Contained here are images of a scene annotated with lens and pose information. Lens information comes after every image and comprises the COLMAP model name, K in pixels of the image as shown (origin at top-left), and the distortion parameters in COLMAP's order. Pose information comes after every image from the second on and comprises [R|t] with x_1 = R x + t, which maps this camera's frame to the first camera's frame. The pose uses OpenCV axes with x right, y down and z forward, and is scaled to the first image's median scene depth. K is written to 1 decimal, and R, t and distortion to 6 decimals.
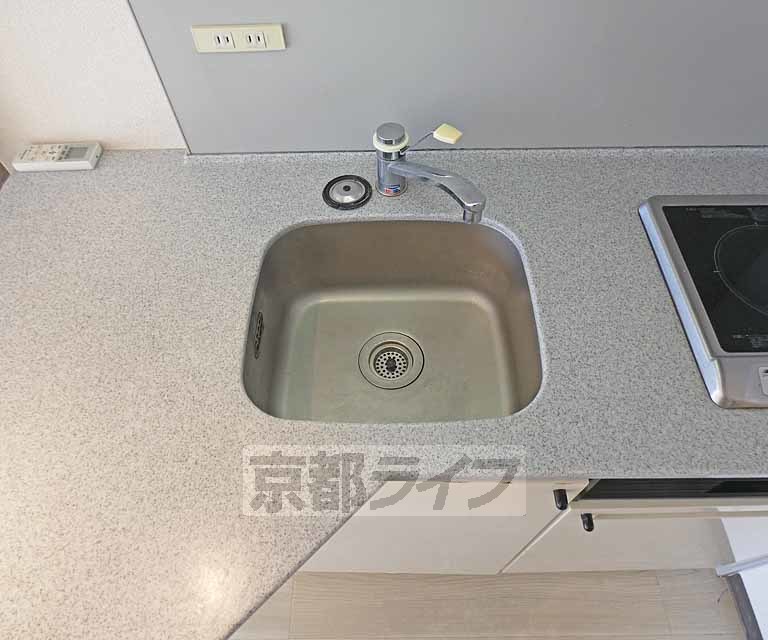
lens RADIAL K [[514.0, 0, 382.4], [0, 514.0, 319.2], [0, 0, 1]] dist [0.000379, -0.003502]
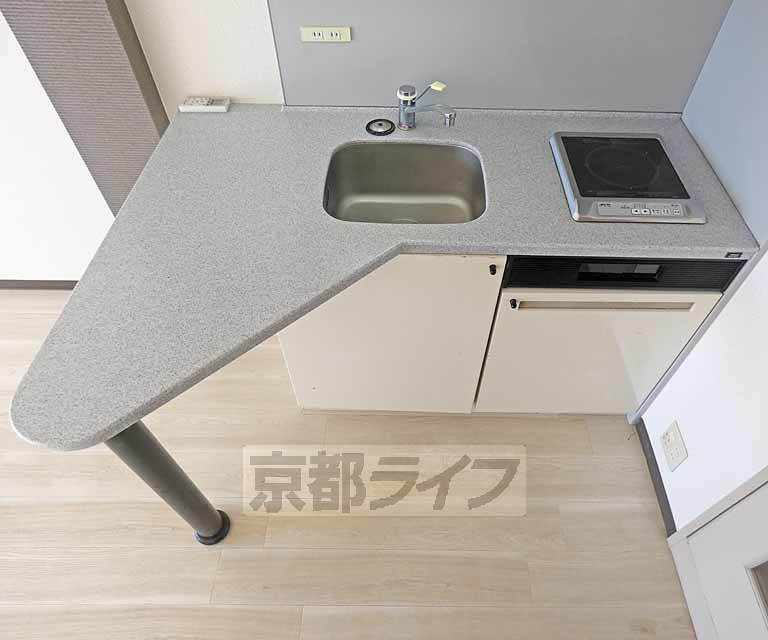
lens RADIAL K [[514.0, 0, 397.1], [0, 514.0, 317.7], [0, 0, 1]] dist [0.000379, -0.003502]
pose [[0.999444, 0.031506, 0.010919, -0.012907], [-0.030391, 0.995431, -0.090518, 0.549915], [-0.013722, 0.090136, 0.995835, -0.654798]]
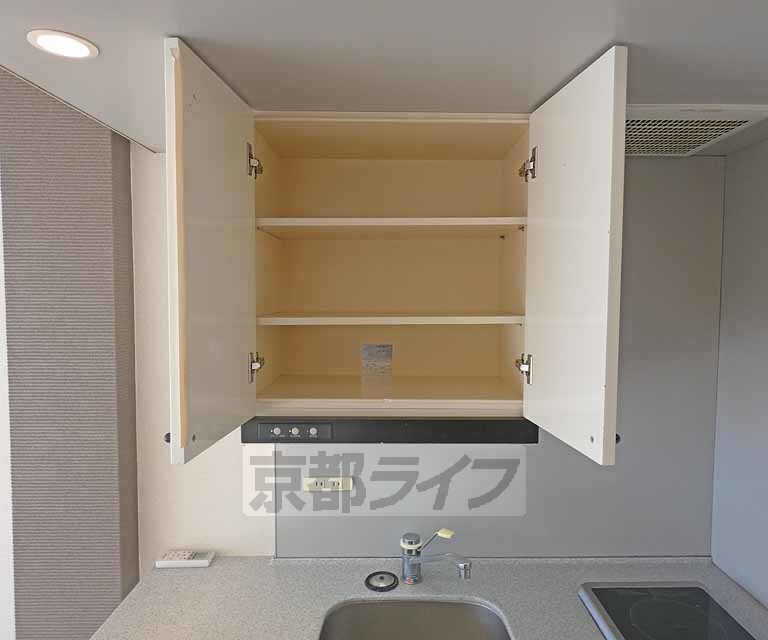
lens RADIAL K [[514.0, 0, 394.8], [0, 514.0, 312.8], [0, 0, 1]] dist [0.000379, -0.003502]
pose [[0.999686, 0.022708, 0.010620, -0.066848], [-0.005214, 0.602744, -0.797917, 0.485763], [-0.024520, 0.797611, 0.602673, -0.528974]]
